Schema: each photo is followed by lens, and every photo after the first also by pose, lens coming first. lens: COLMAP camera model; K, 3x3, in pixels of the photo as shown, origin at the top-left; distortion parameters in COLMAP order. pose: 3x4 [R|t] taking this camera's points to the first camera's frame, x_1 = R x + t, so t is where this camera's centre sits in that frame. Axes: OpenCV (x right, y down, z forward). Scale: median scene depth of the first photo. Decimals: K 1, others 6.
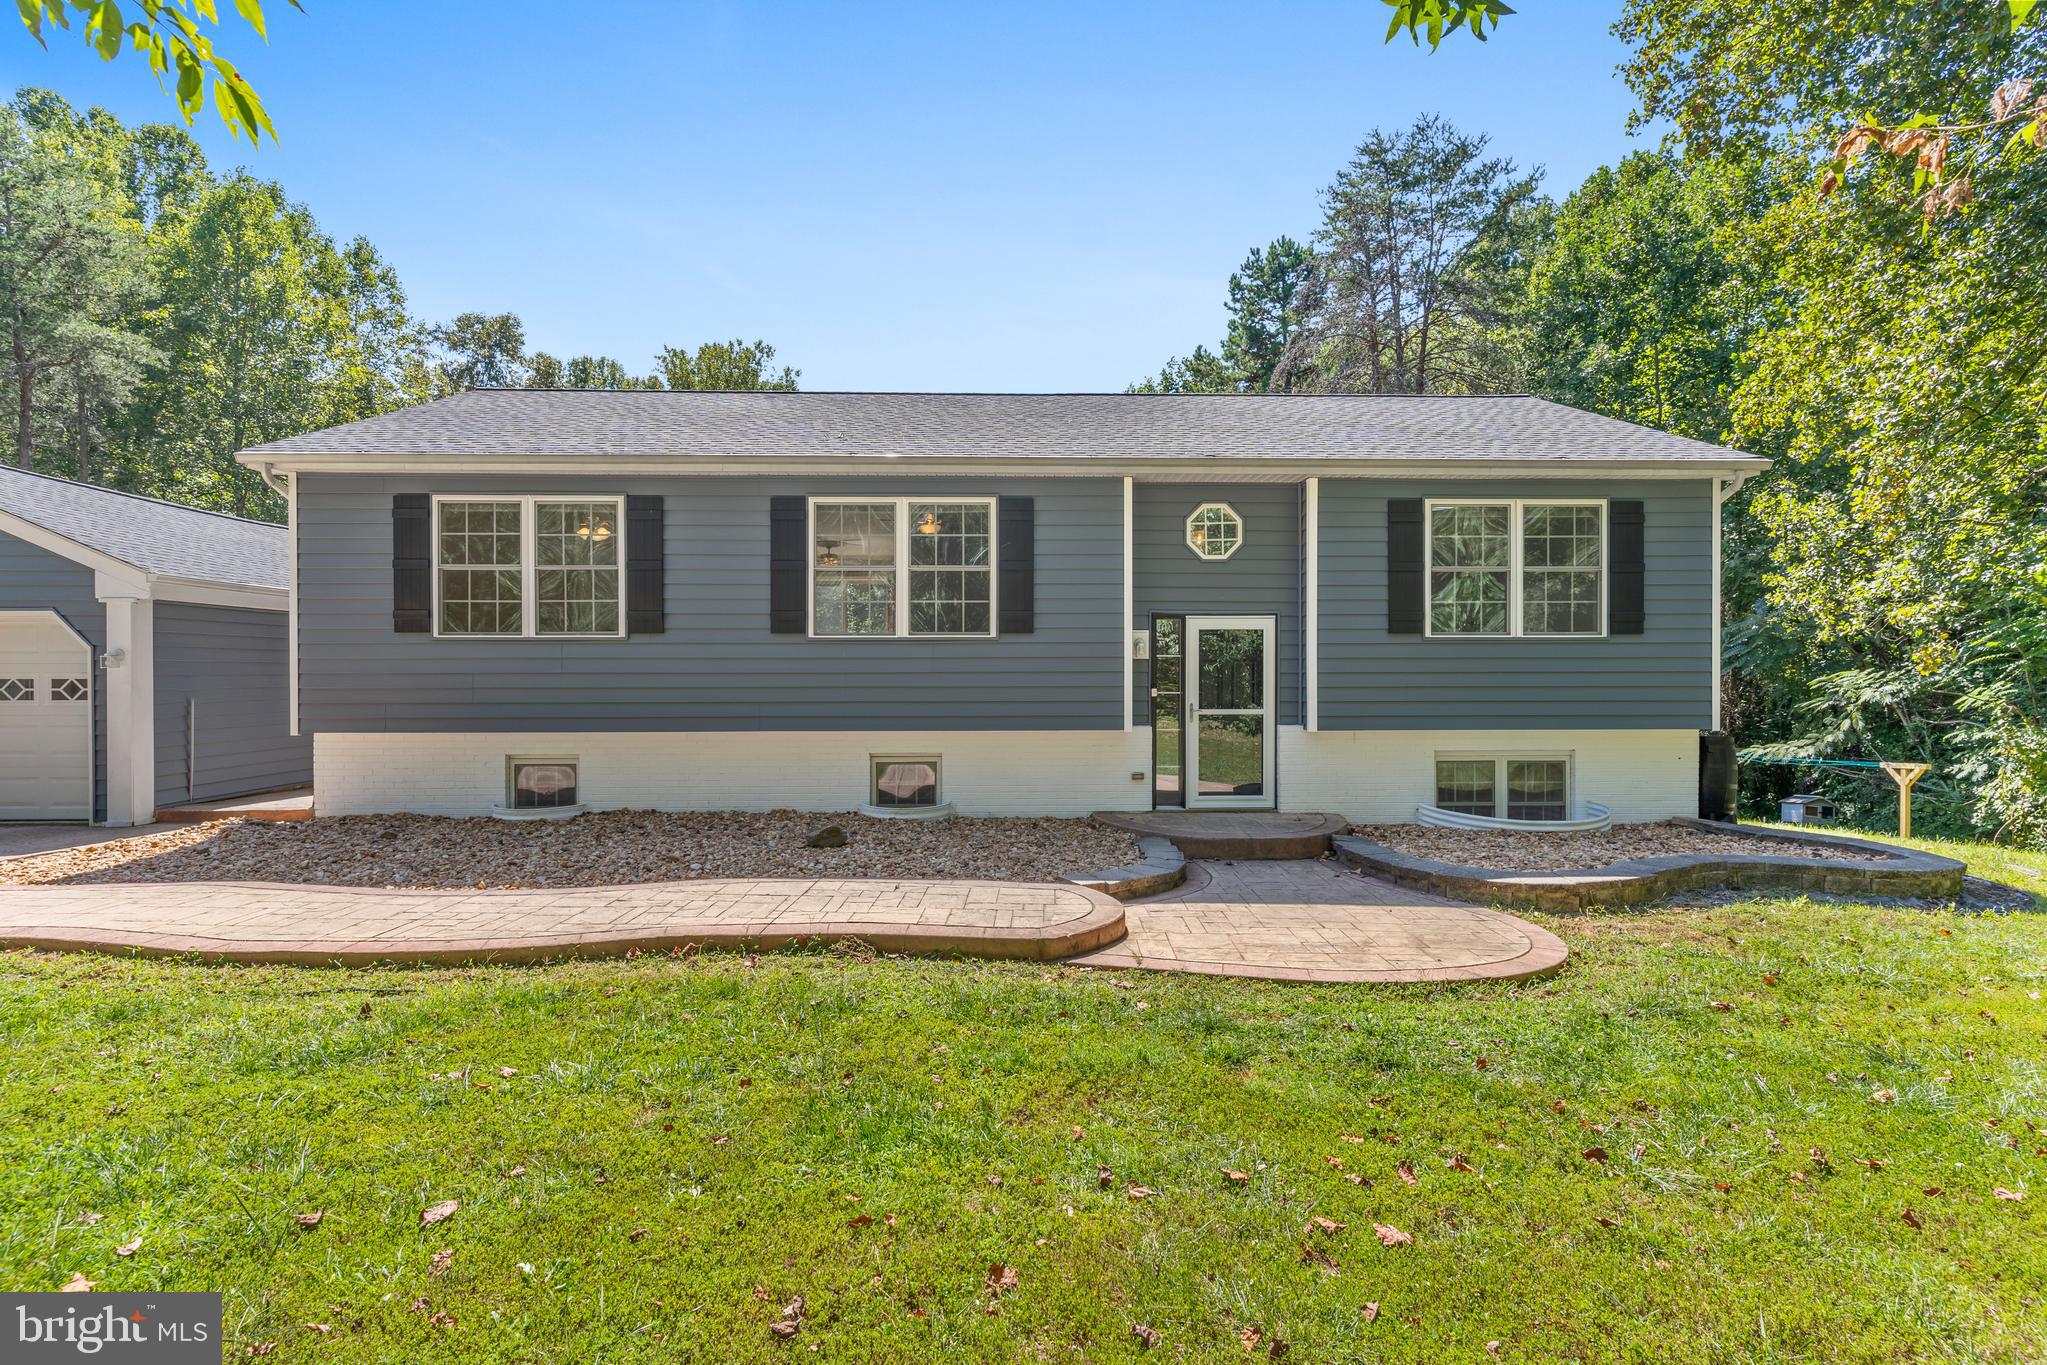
lens RADIAL K [[983.2, 0, 1024.9], [0, 983.2, 699.2], [0, 0, 1]] dist [0.001405, -0.001059]
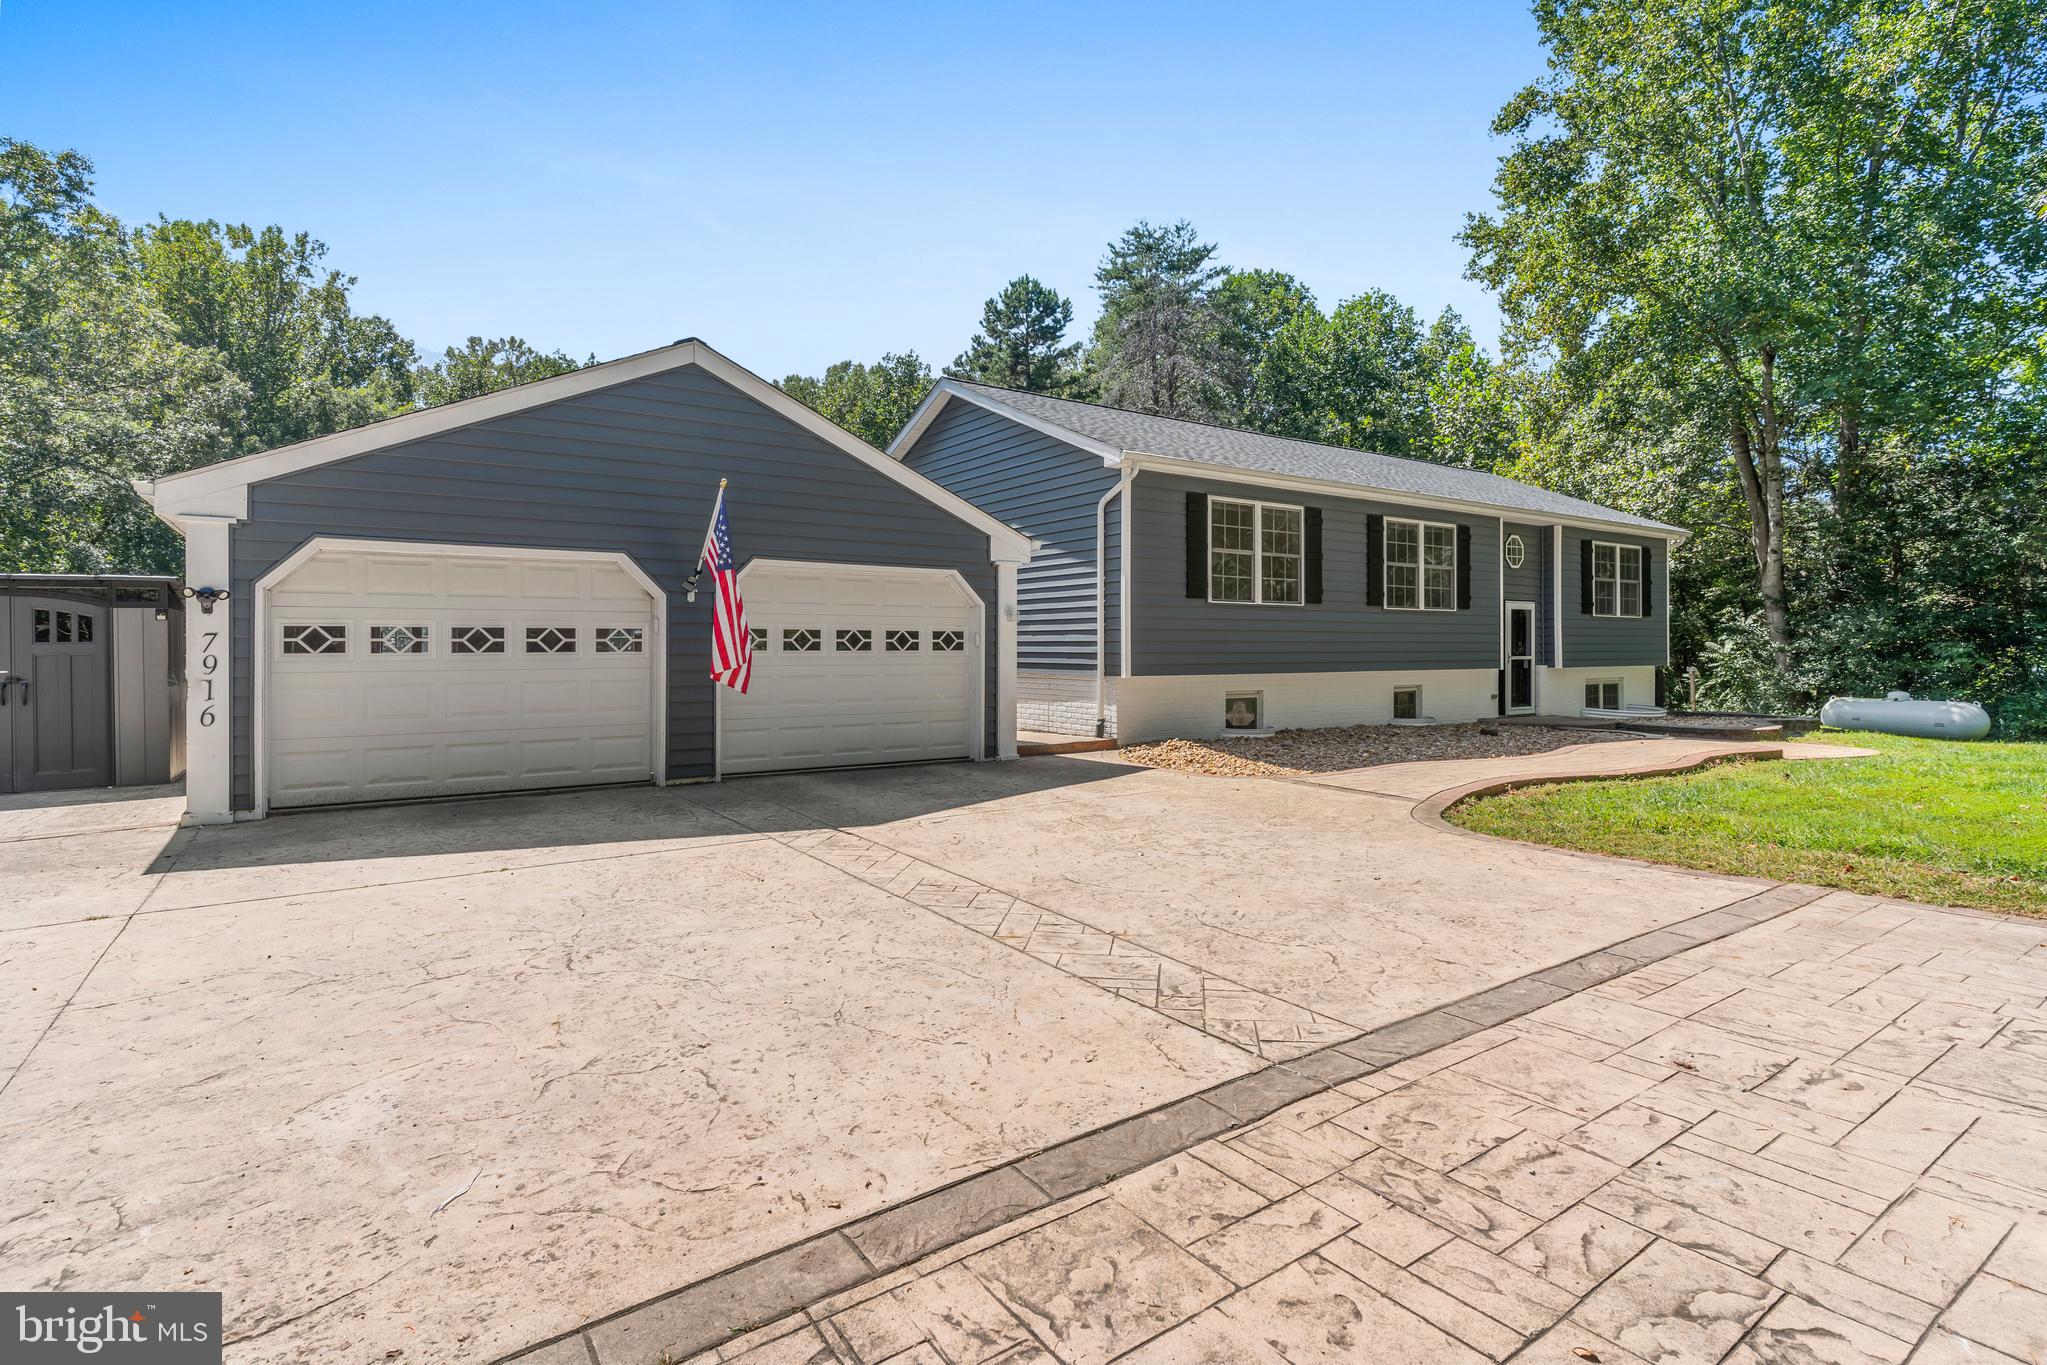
lens RADIAL K [[983.2, 0, 1003.1], [0, 983.2, 632.7], [0, 0, 1]] dist [0.001405, -0.001059]
pose [[0.849628, 0.009501, 0.527297, -1.478606], [-0.002720, 0.999903, -0.013635, -0.003877], [-0.527376, 0.010150, 0.849571, 0.026739]]
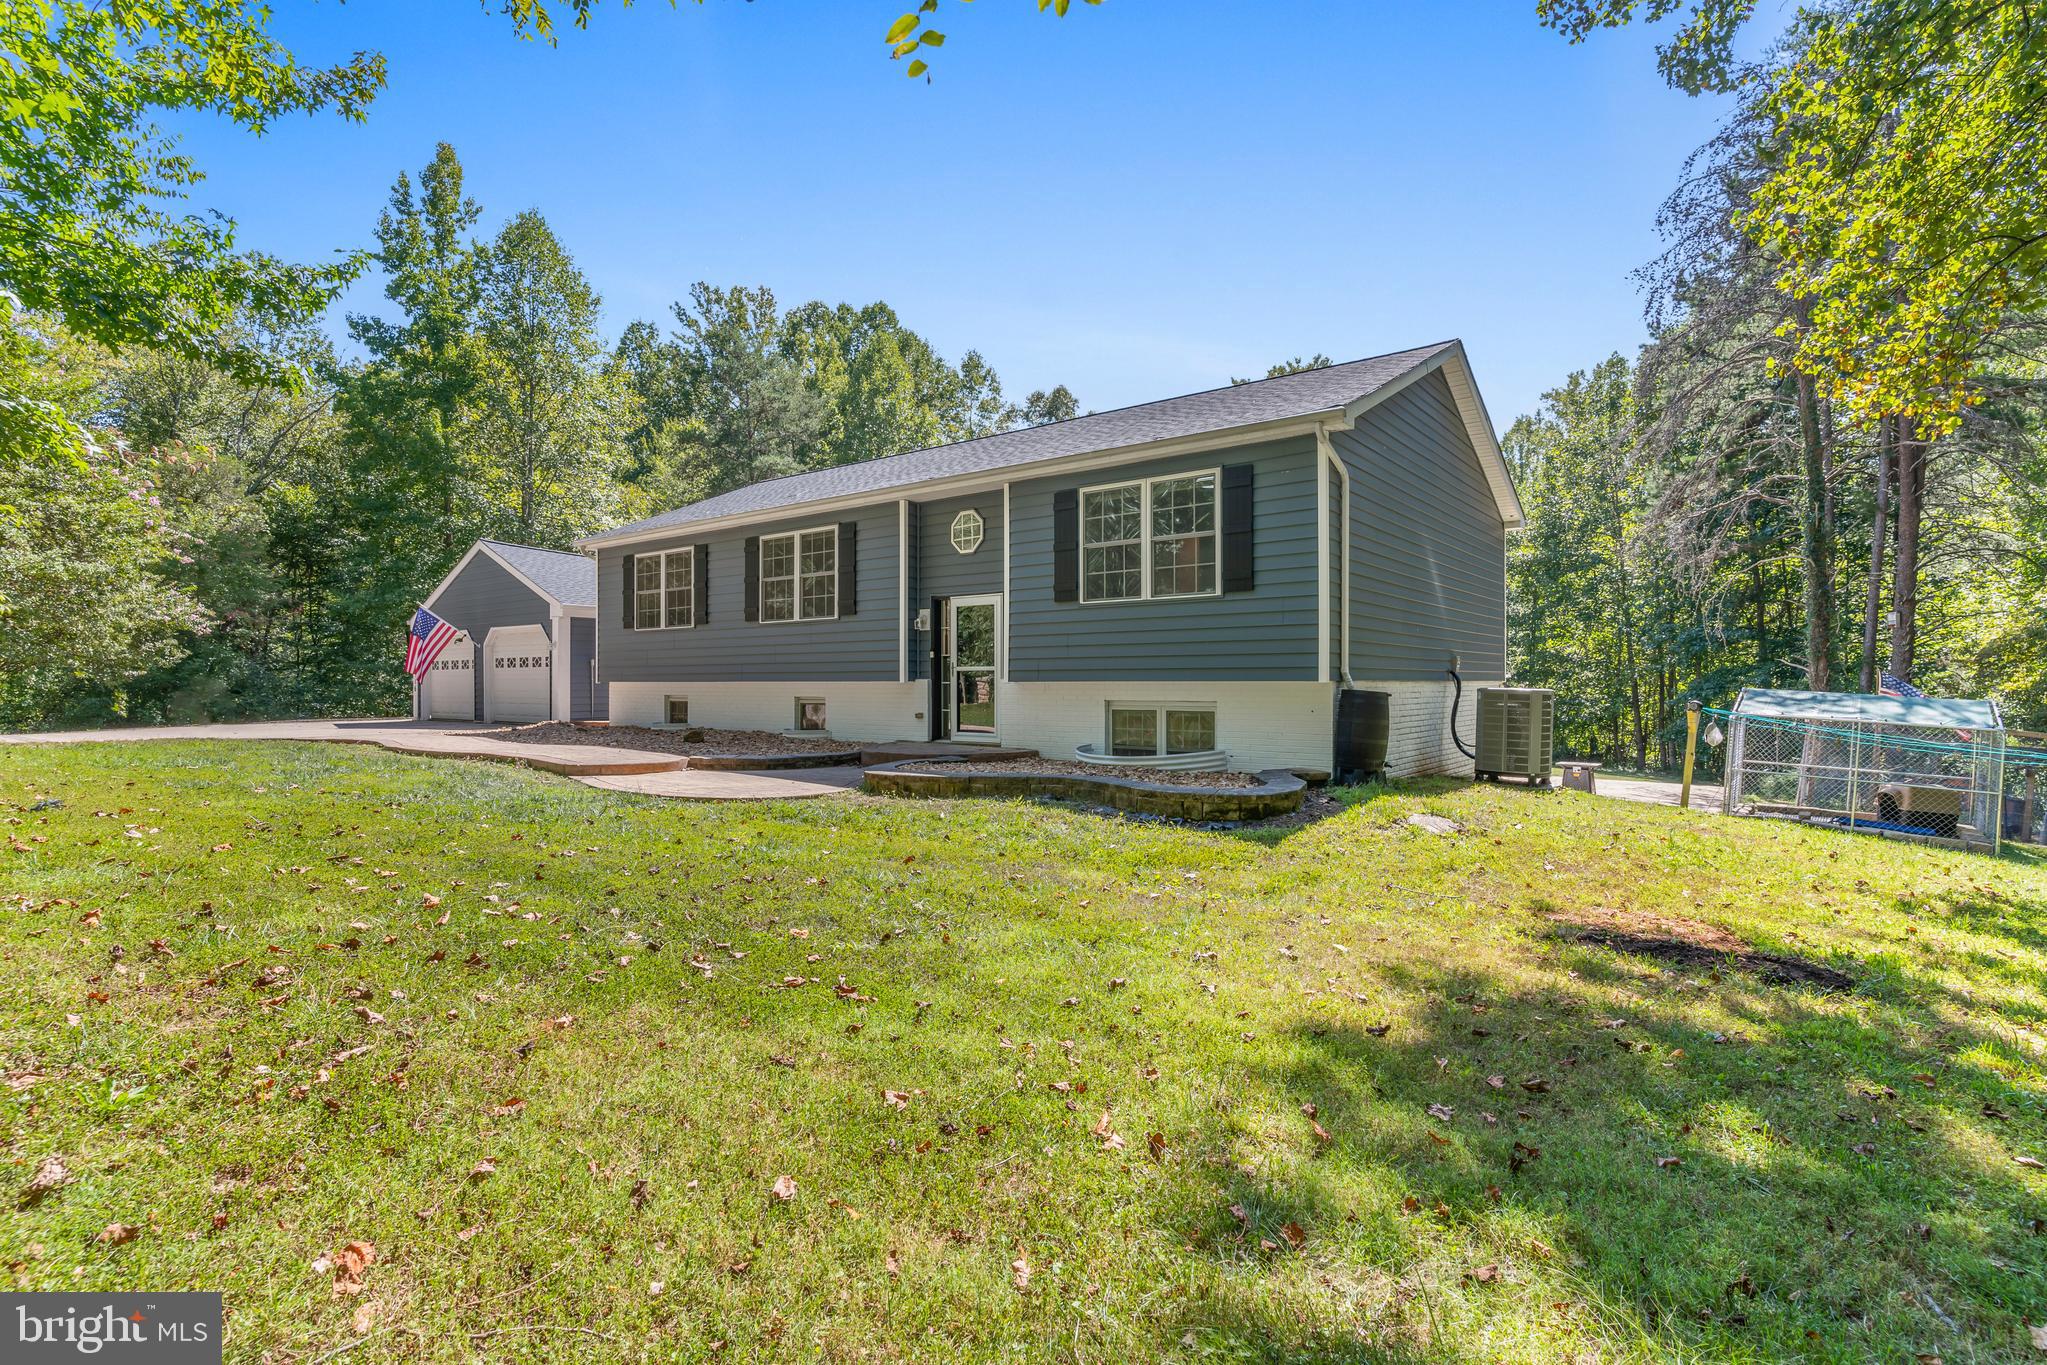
lens RADIAL K [[983.2, 0, 1017.2], [0, 983.2, 665.7], [0, 0, 1]] dist [0.001405, -0.001059]
pose [[0.767352, -0.008165, -0.641174, 1.106477], [0.019681, 0.999748, 0.010823, -0.003058], [0.640924, -0.020924, 0.767319, 0.032740]]
